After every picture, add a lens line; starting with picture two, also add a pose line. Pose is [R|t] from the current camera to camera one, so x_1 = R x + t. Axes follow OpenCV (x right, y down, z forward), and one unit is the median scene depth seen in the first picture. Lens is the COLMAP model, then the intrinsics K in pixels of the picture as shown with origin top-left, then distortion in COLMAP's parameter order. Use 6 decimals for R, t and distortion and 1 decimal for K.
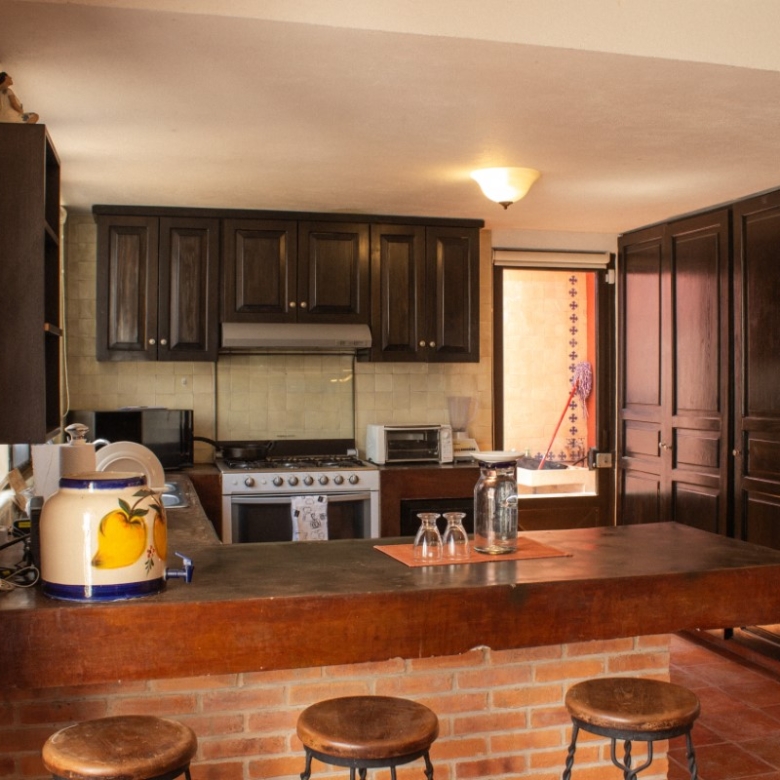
lens RADIAL K [[1010.0, 0, 388.9], [0, 1010.0, 403.8], [0, 0, 1]] dist [-0.153975, 0.044073]
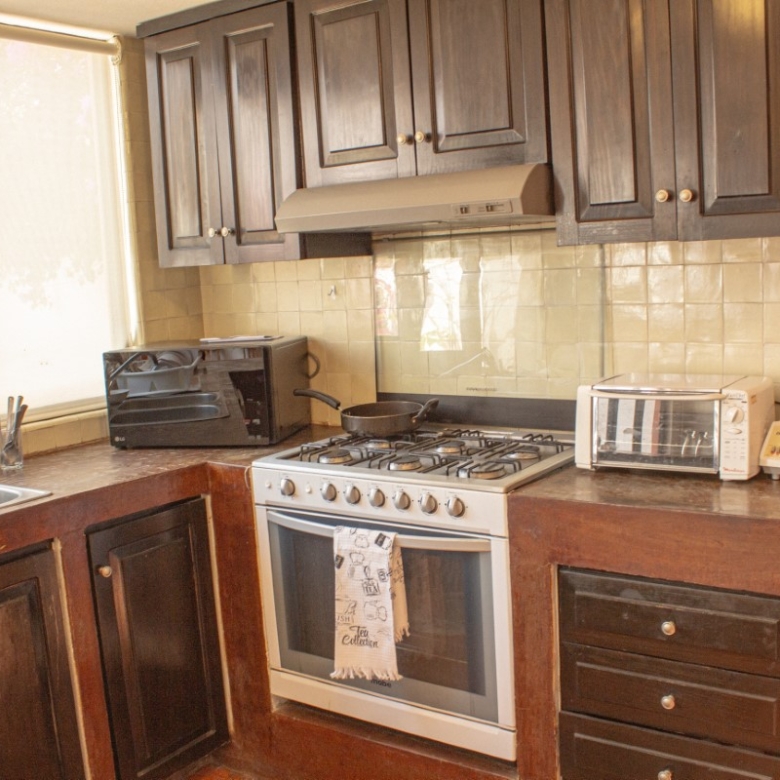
lens RADIAL K [[986.5, 0, 406.0], [0, 986.5, 392.6], [0, 0, 1]] dist [-0.171958, 0.191511]
pose [[0.652879, 0.063571, -0.754790, 0.294358], [0.034889, 0.992891, 0.113803, -0.029689], [0.756658, -0.100633, 0.646020, 0.709228]]
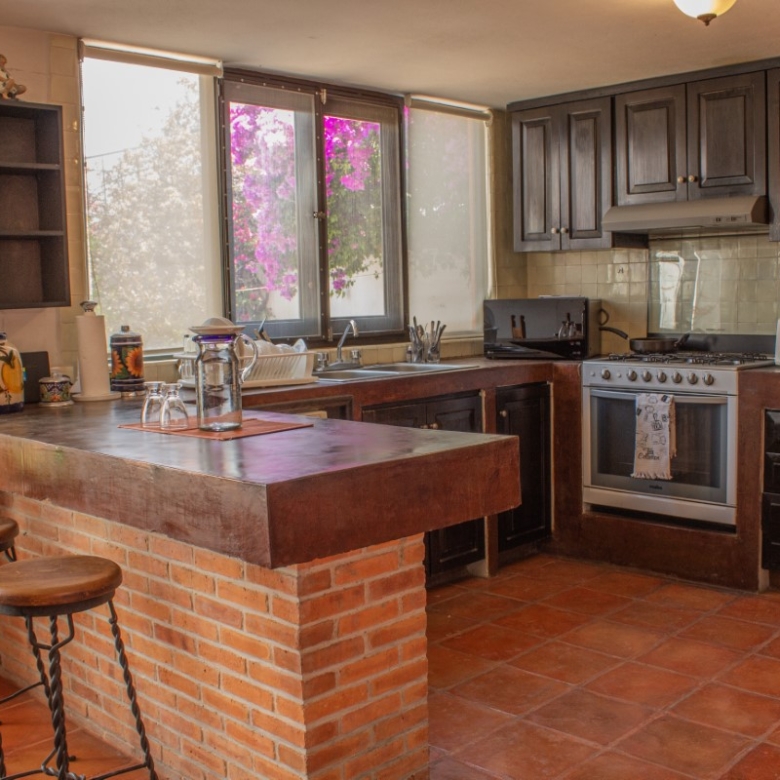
lens RADIAL K [[986.5, 0, 406.0], [0, 986.5, 392.6], [0, 0, 1]] dist [-0.171958, 0.191511]
pose [[0.519038, 0.071276, -0.851774, 0.542942], [-0.000758, 0.996555, 0.082929, 0.018845], [0.854751, -0.042397, 0.517304, 0.363492]]
